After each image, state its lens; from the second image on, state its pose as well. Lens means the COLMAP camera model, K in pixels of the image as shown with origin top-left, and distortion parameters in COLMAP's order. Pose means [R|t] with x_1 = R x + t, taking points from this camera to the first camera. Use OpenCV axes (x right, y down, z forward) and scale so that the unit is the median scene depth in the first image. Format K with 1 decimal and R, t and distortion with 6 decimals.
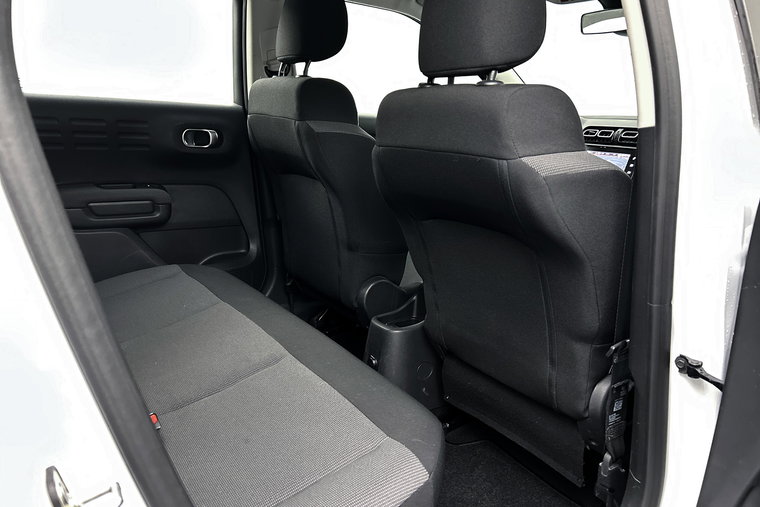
lens RADIAL K [[577.3, 0, 374.8], [0, 577.3, 254.1], [0, 0, 1]] dist [0.072156, -0.097164]
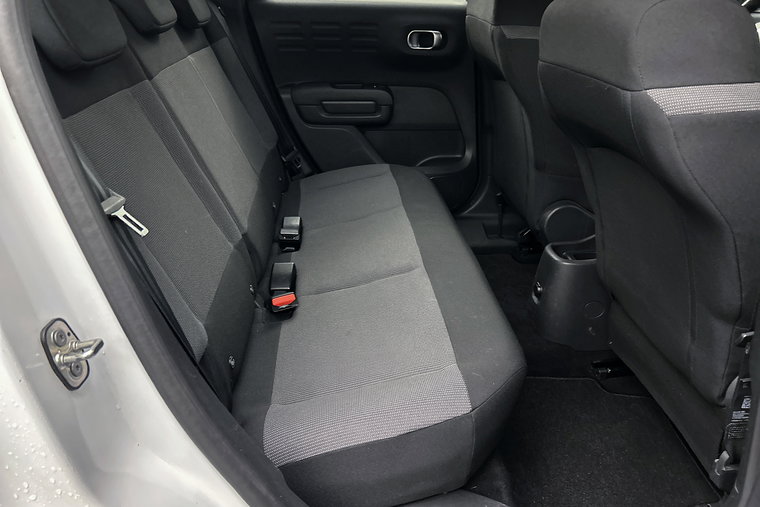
lens RADIAL K [[577.3, 0, 376.4], [0, 577.3, 257.6], [0, 0, 1]] dist [0.072156, -0.097164]
pose [[0.868495, 0.182958, -0.460698, 0.189640], [-0.094350, 0.973416, 0.208708, -0.039471], [0.486636, -0.137796, 0.862669, 0.038657]]
